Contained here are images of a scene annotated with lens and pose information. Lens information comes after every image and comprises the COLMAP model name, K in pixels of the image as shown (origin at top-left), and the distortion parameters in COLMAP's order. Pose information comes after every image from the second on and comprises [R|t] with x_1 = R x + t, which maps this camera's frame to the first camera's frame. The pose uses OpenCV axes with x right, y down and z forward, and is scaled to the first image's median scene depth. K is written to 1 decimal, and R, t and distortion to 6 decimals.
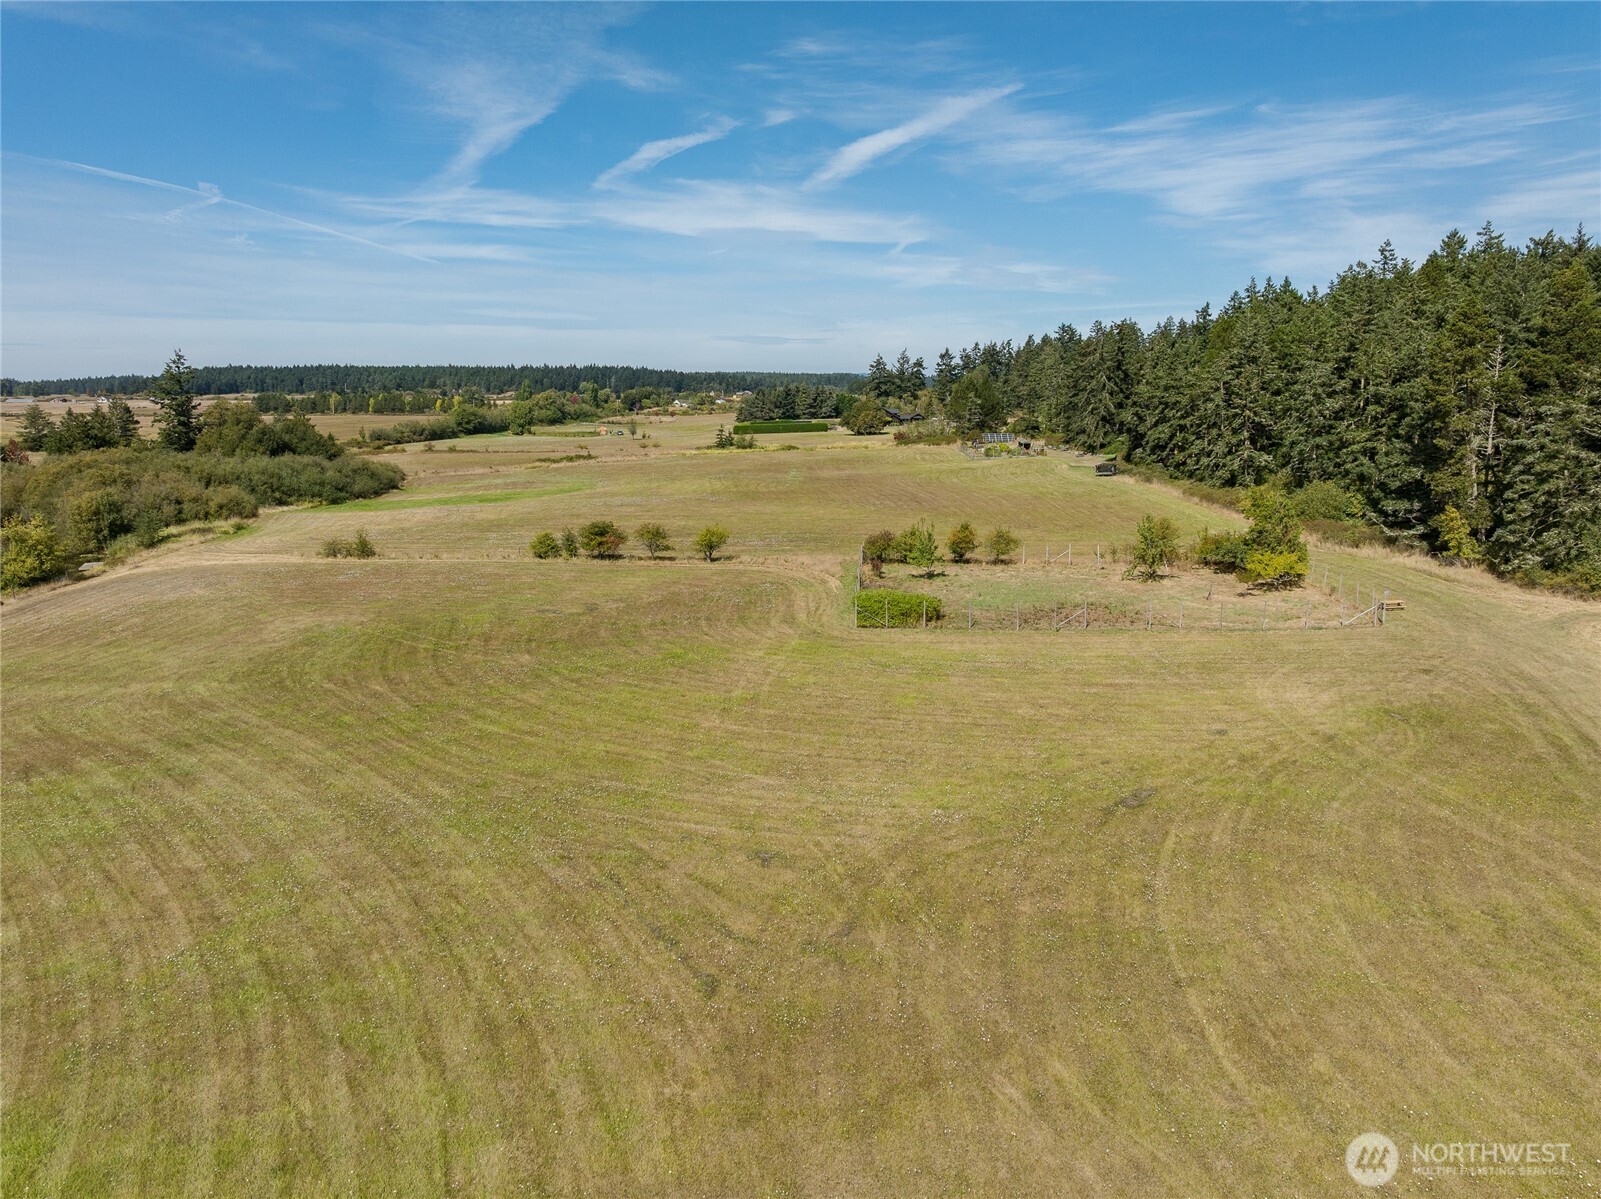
lens RADIAL K [[1125.5, 0, 799.5], [0, 1125.5, 599.3], [0, 0, 1]] dist [-0.044550, 0.009731]
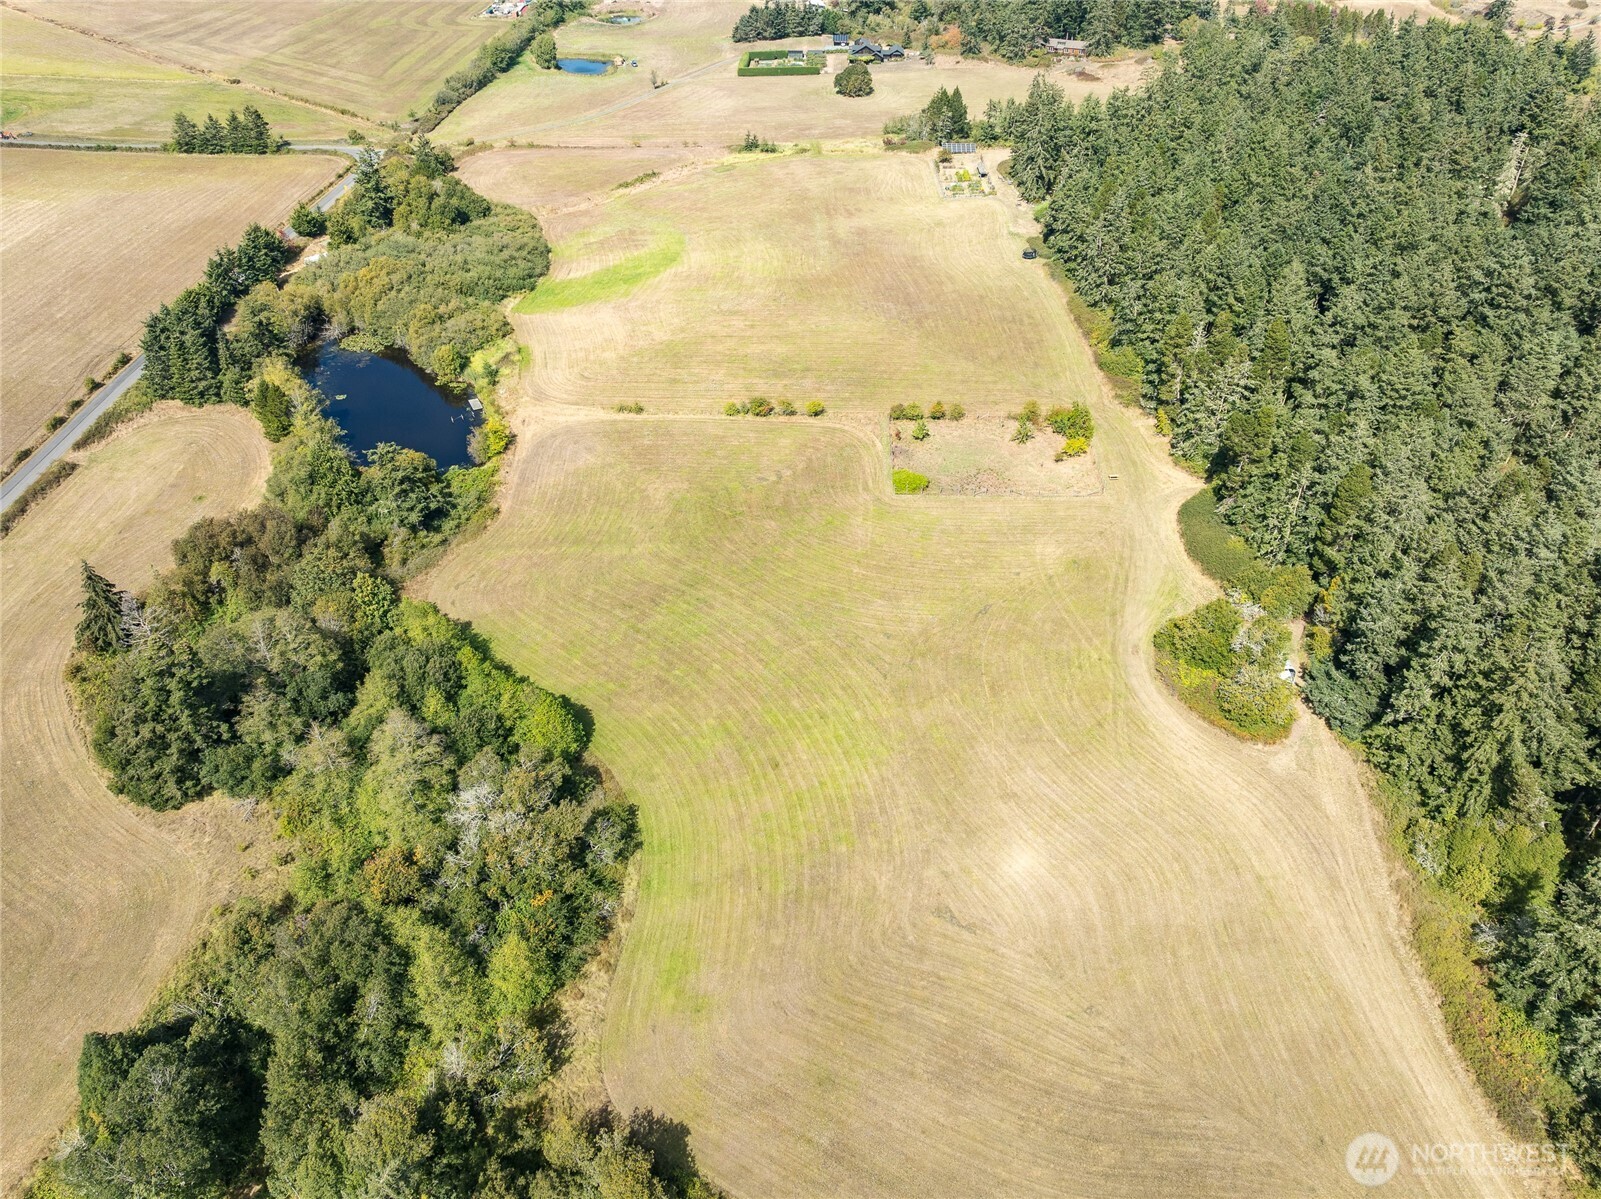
lens RADIAL K [[1125.5, 0, 802.7], [0, 1125.5, 596.2], [0, 0, 1]] dist [-0.044550, 0.009731]
pose [[0.998791, -0.022927, 0.043496, -0.205548], [0.001008, 0.893997, 0.448072, -0.687535], [-0.049158, -0.447486, 0.892939, -1.014233]]
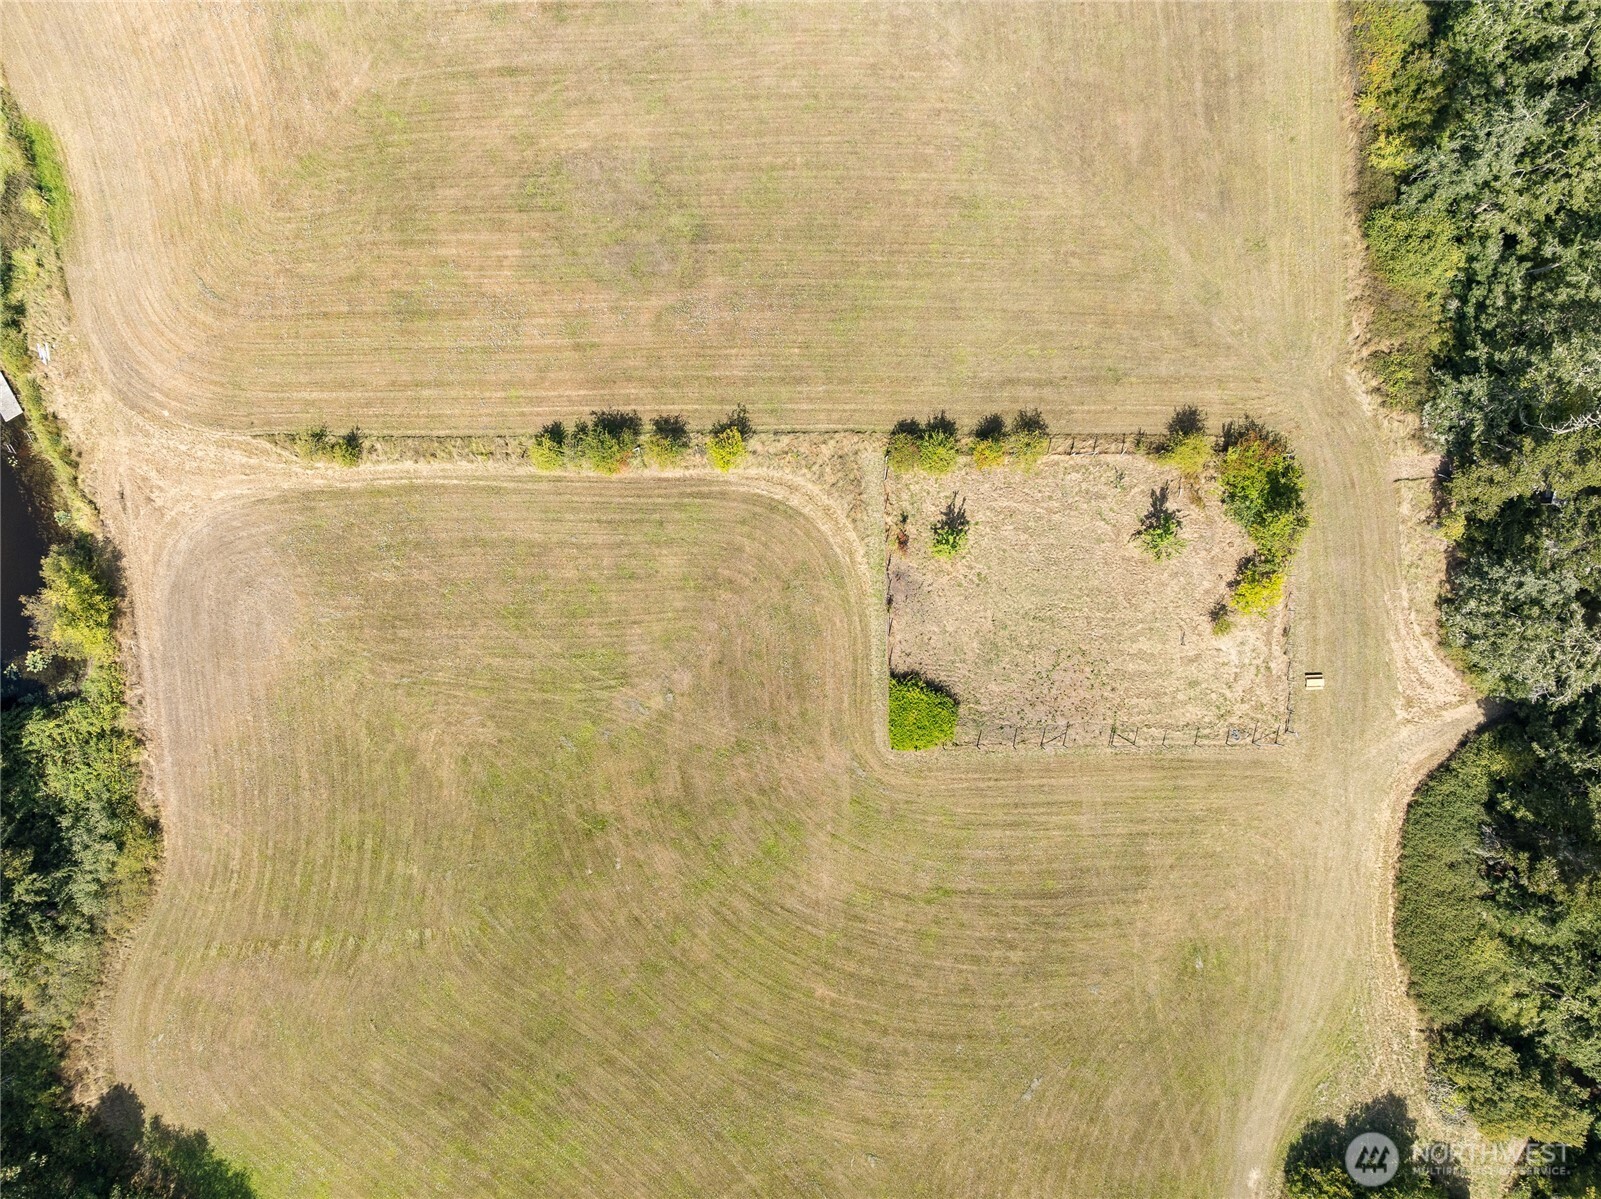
lens RADIAL K [[1125.5, 0, 803.4], [0, 1125.5, 599.8], [0, 0, 1]] dist [-0.044550, 0.009731]
pose [[0.995577, -0.092632, 0.015688, -0.042733], [0.001359, 0.181154, 0.983454, -1.002178], [-0.093941, -0.979083, 0.180478, 0.731098]]
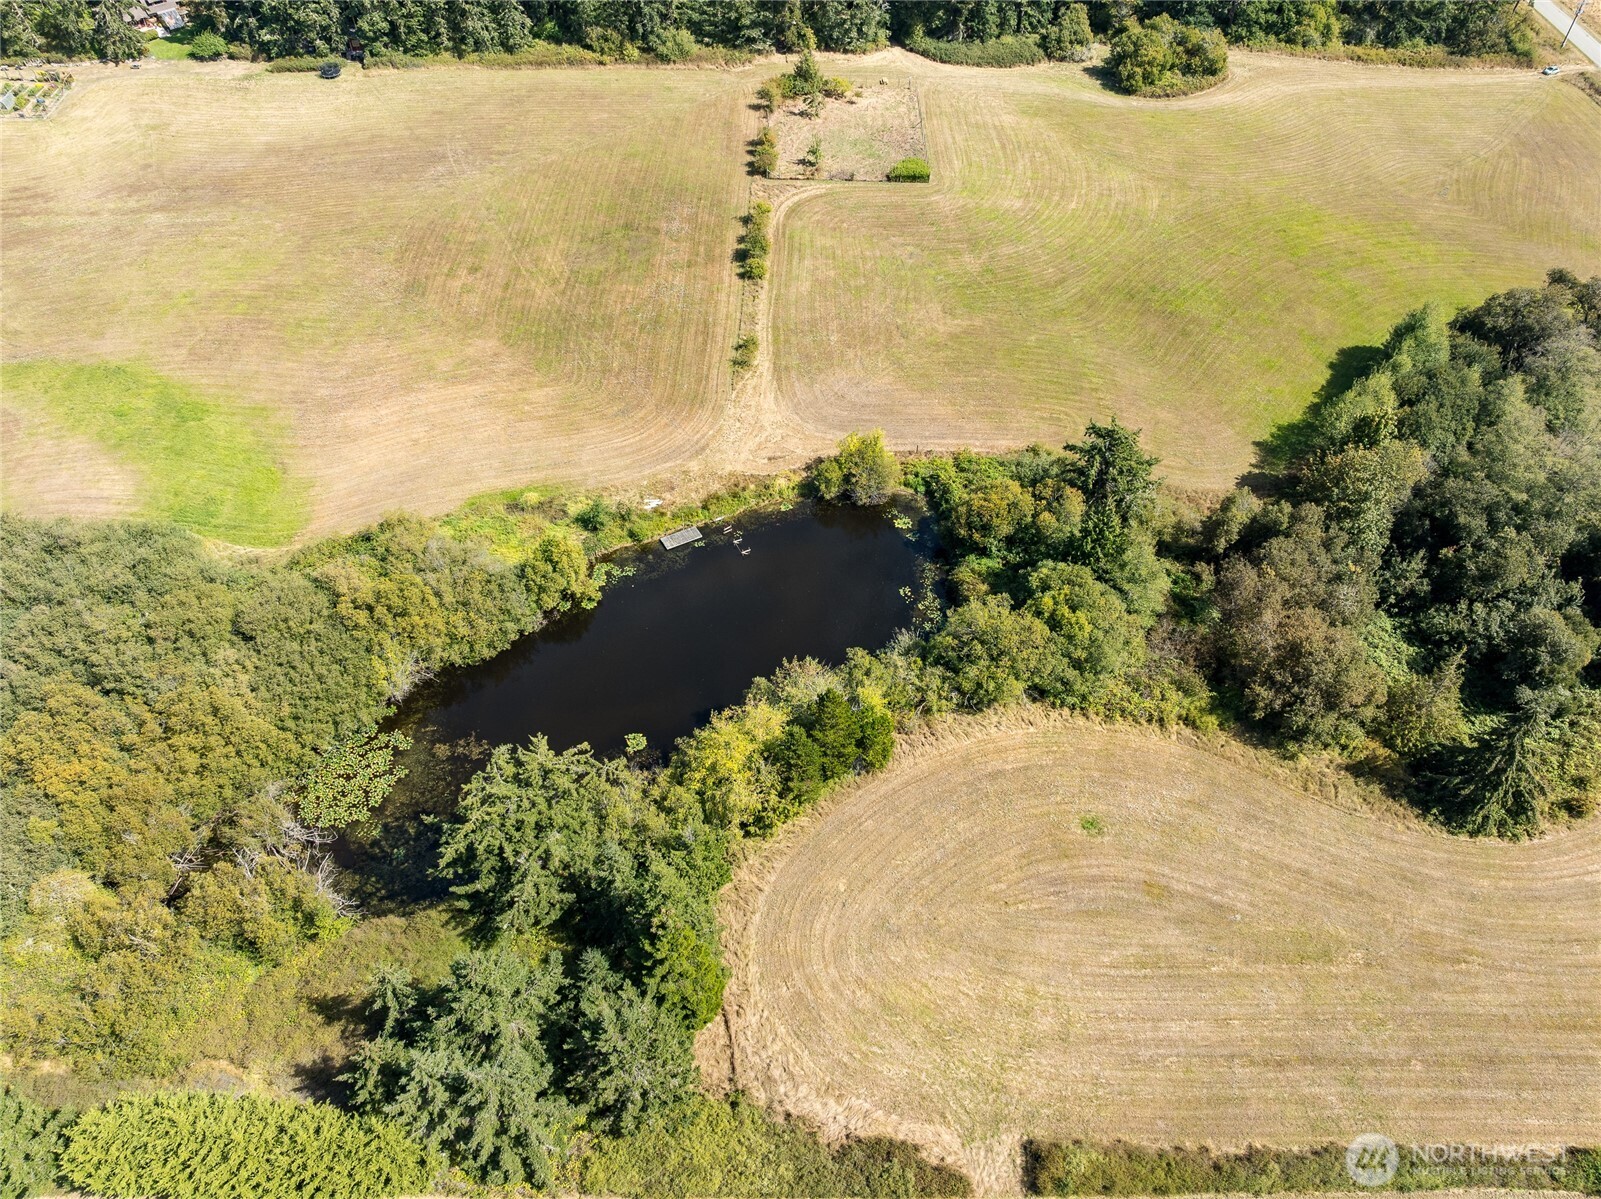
lens RADIAL K [[1125.5, 0, 802.9], [0, 1125.5, 591.9], [0, 0, 1]] dist [-0.044550, 0.009731]
pose [[-0.075605, -0.717382, 0.692565, -1.664382], [0.175924, 0.674061, 0.717420, -0.864444], [-0.981496, 0.176079, 0.075242, 0.955921]]
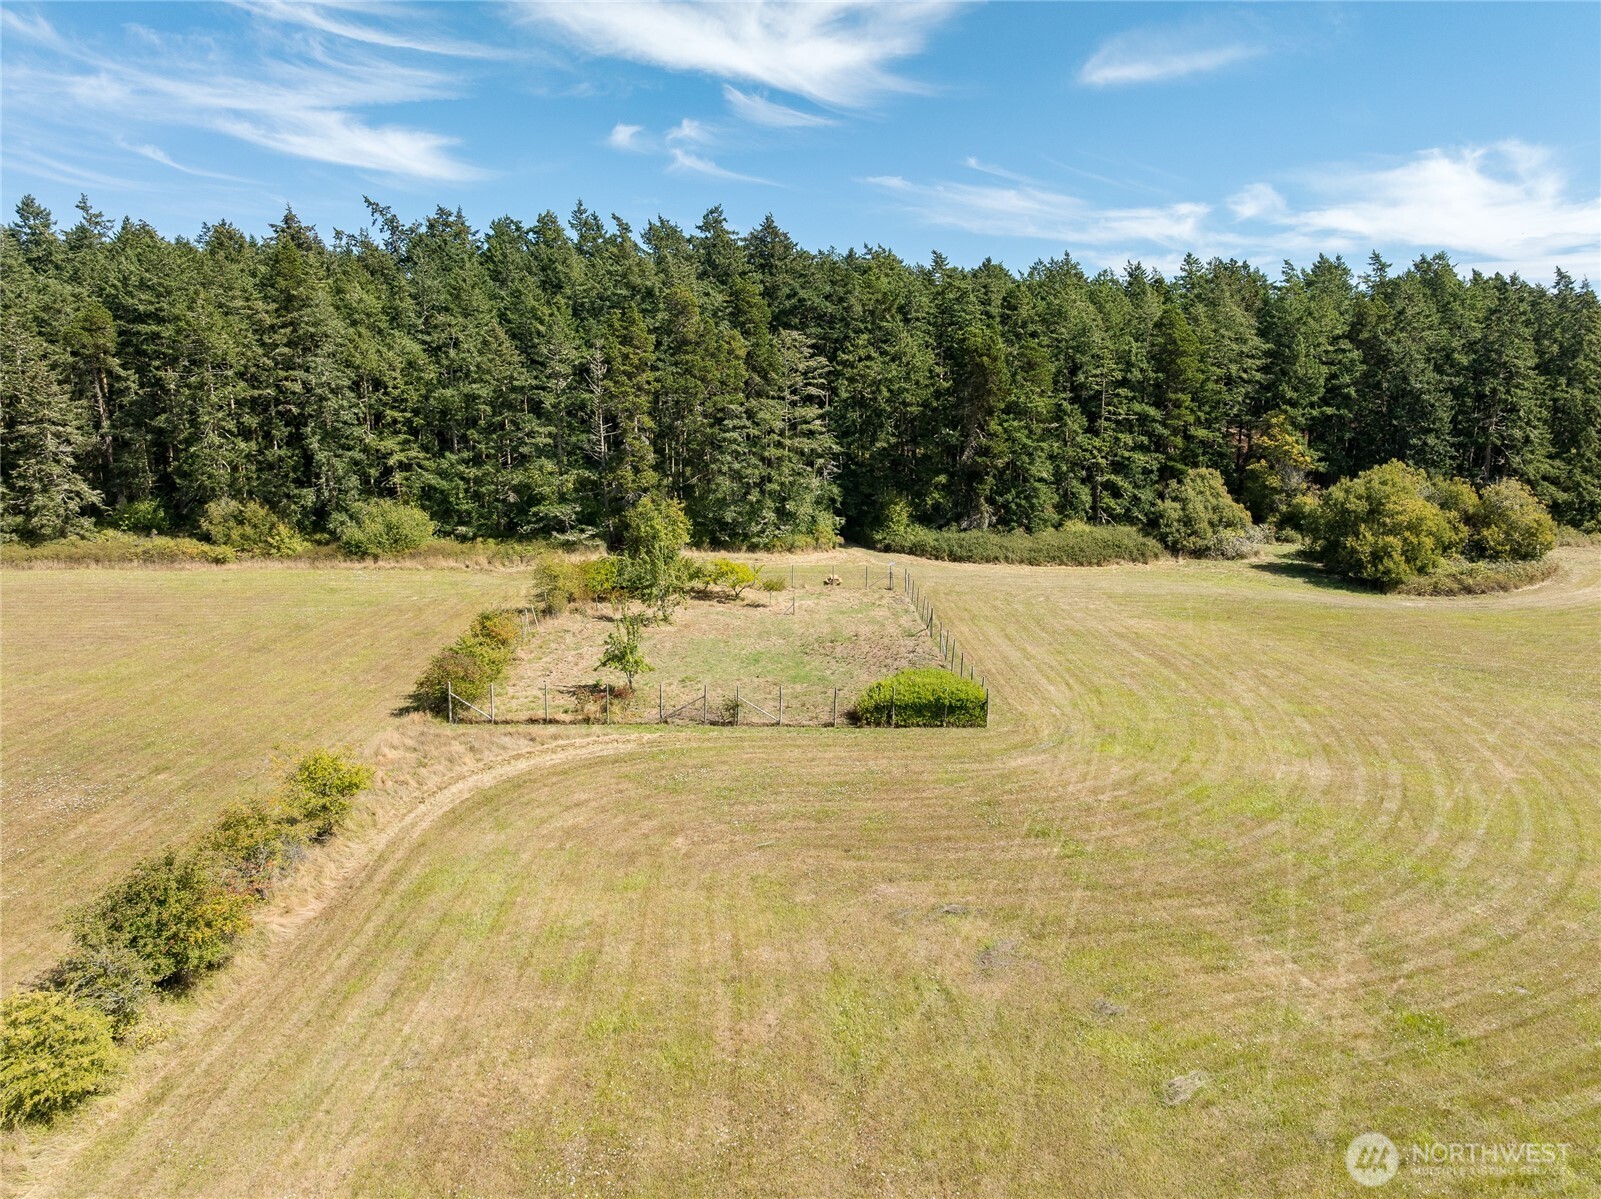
lens RADIAL K [[1125.5, 0, 801.7], [0, 1125.5, 601.0], [0, 0, 1]] dist [-0.044550, 0.009731]
pose [[-0.106325, -0.177879, 0.978291, -0.478348], [0.182302, 0.963704, 0.195040, -0.164440], [-0.977477, 0.199082, -0.070038, 0.891134]]
